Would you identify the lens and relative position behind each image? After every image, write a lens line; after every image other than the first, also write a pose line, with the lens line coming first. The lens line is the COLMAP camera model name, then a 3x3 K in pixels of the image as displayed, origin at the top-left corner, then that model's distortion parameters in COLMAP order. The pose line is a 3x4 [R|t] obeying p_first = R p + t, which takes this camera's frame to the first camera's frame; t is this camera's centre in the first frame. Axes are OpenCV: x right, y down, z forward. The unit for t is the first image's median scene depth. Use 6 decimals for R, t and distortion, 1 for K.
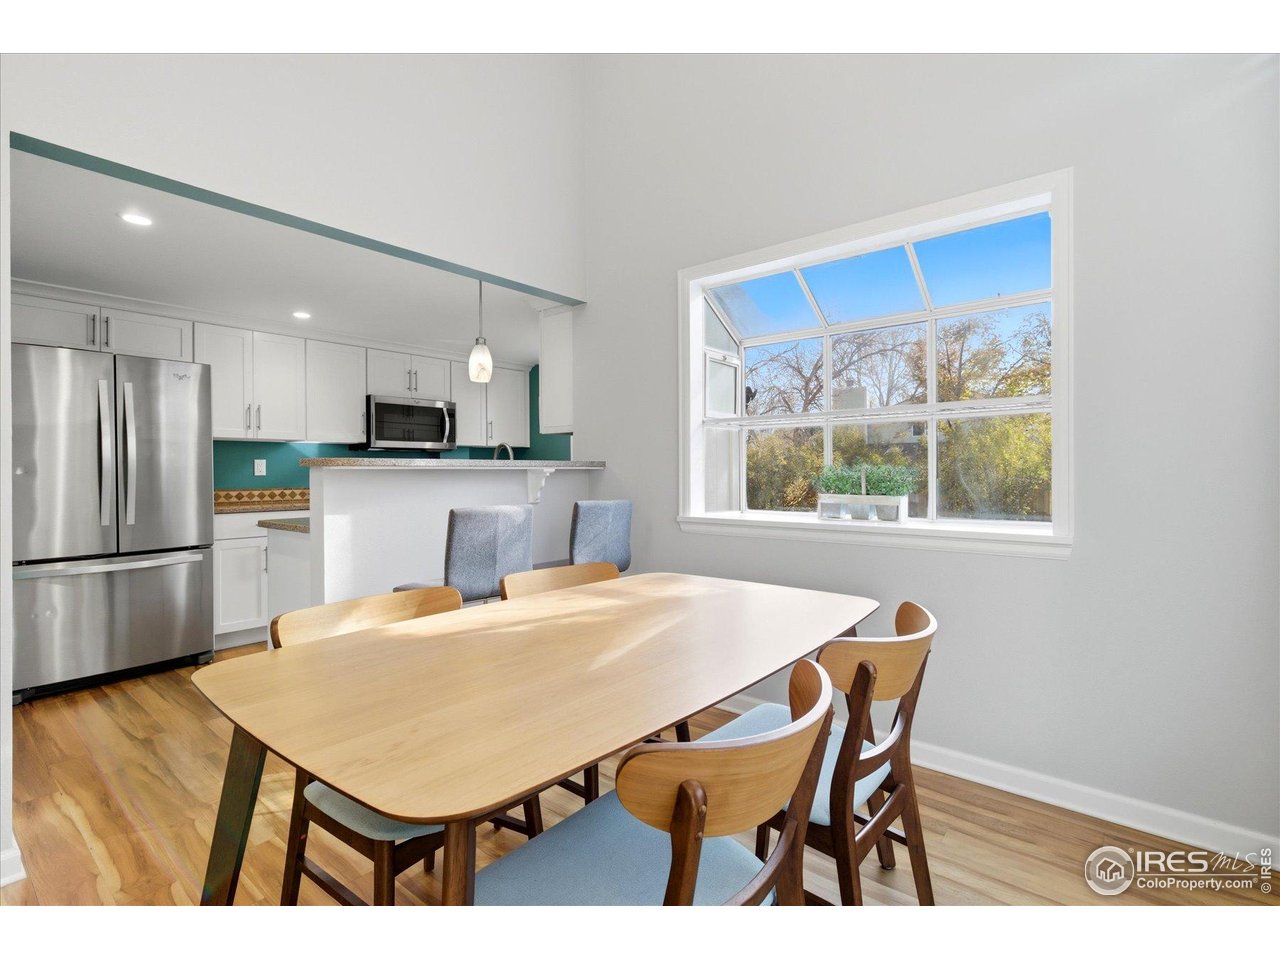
lens RADIAL K [[619.7, 0, 644.5], [0, 619.7, 472.5], [0, 0, 1]] dist [0.007087, 0.001010]
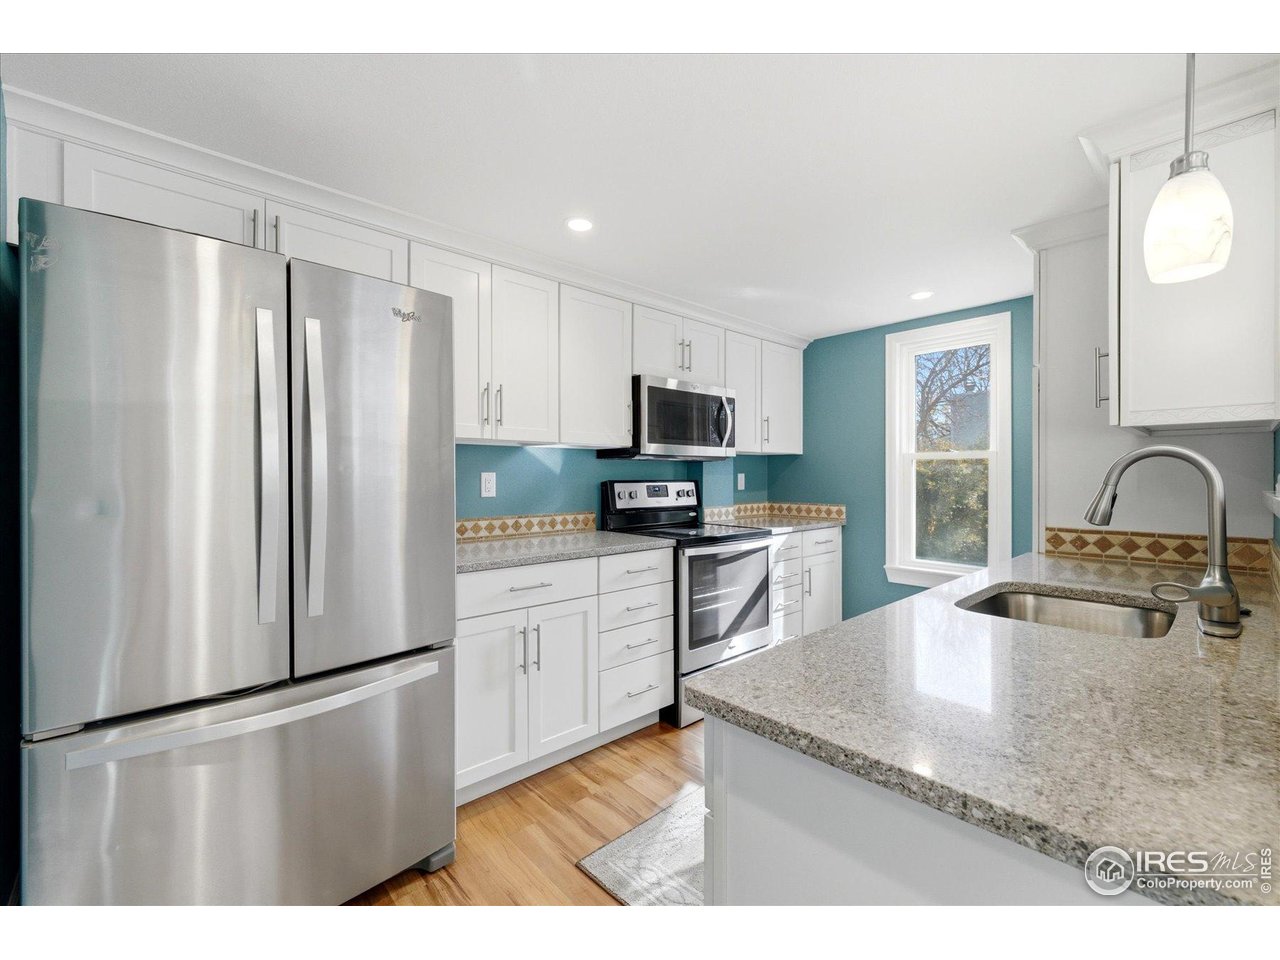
lens RADIAL K [[542.3, 0, 637.4], [0, 542.3, 479.6], [0, 0, 1]] dist [0.004367, -0.000149]
pose [[0.990676, 0.010548, -0.135833, -0.415653], [-0.009530, 0.999921, 0.008146, -0.021064], [0.135908, -0.006776, 0.990698, 0.491931]]
